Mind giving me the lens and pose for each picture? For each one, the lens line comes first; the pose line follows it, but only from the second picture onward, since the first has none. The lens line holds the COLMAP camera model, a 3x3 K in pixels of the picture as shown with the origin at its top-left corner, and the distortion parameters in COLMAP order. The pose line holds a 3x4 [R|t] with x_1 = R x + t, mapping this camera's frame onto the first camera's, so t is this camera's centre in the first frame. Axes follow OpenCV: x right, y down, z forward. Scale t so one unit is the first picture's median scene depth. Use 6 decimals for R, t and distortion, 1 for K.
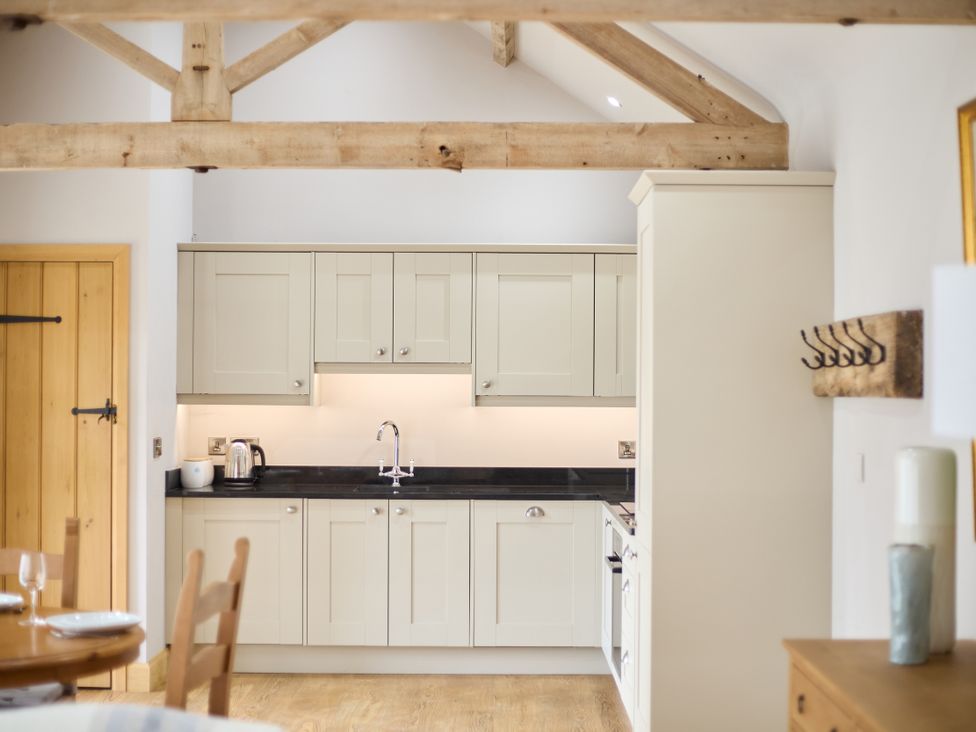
lens RADIAL K [[1594.8, 0, 488.0], [0, 1594.8, 366.0], [0, 0, 1]] dist [-0.122835, 0.092787]
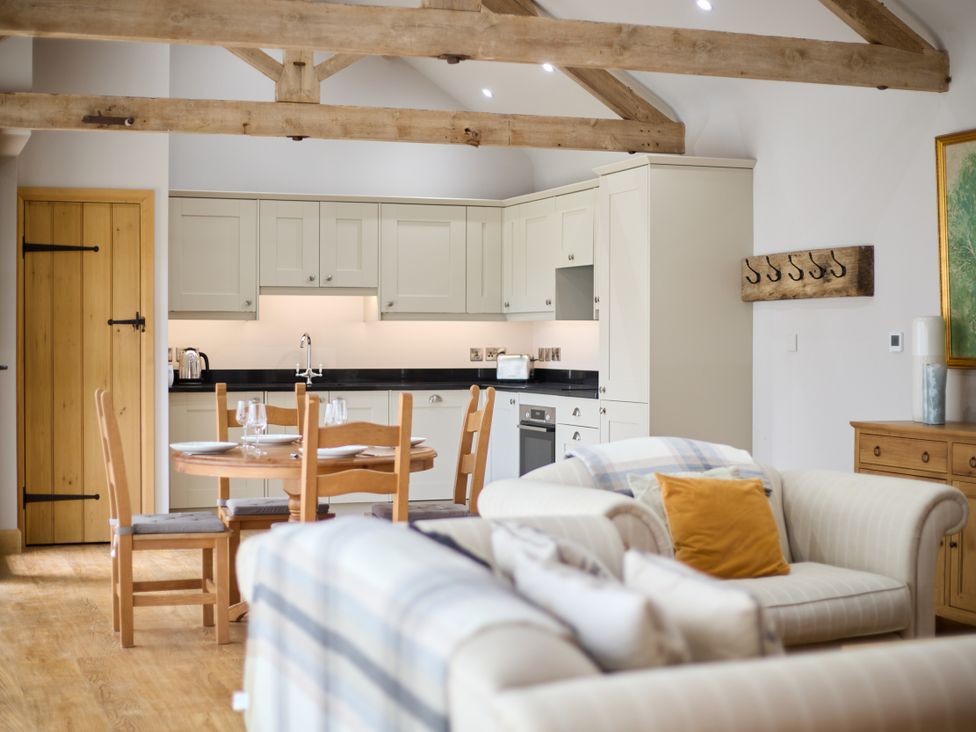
lens RADIAL K [[1594.8, 0, 488.0], [0, 1594.8, 366.0], [0, 0, 1]] dist [-0.122835, 0.092787]
pose [[0.936556, -0.009982, 0.350375, -0.420920], [-0.000319, 0.999570, 0.029328, 0.026424], [-0.350517, -0.027579, 0.936150, -0.282867]]
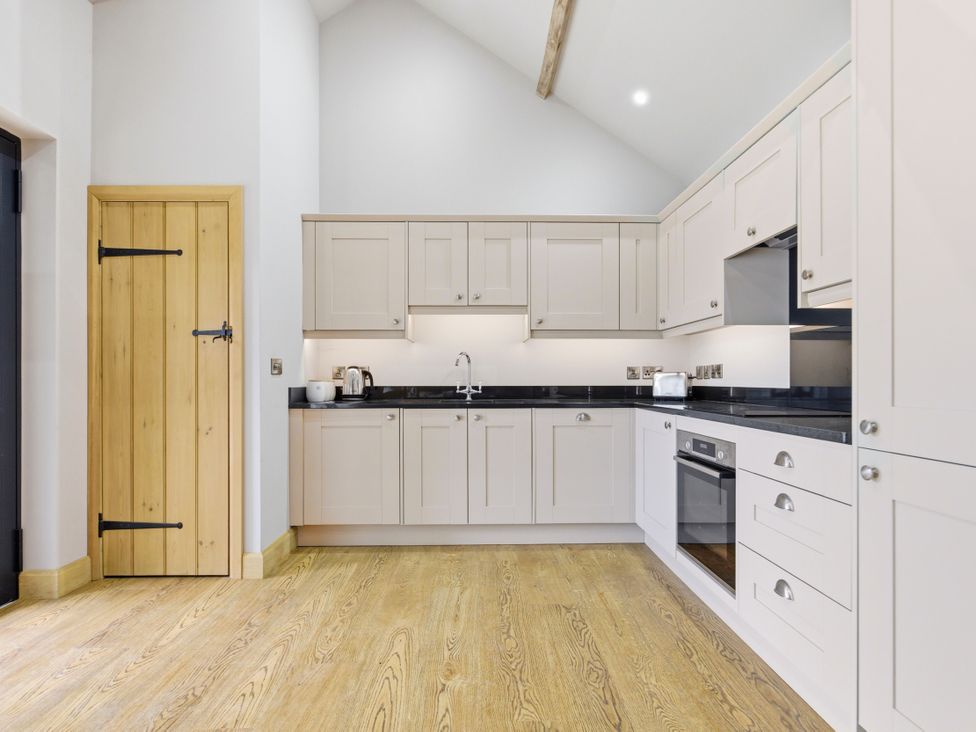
lens RADIAL K [[520.4, 0, 483.1], [0, 520.4, 381.4], [0, 0, 1]] dist [-0.002410, 0.000034]
pose [[0.999739, -0.007925, 0.021426, -0.062218], [0.007599, 0.999854, 0.015283, 0.059345], [-0.021544, -0.015117, 0.999654, 0.620342]]
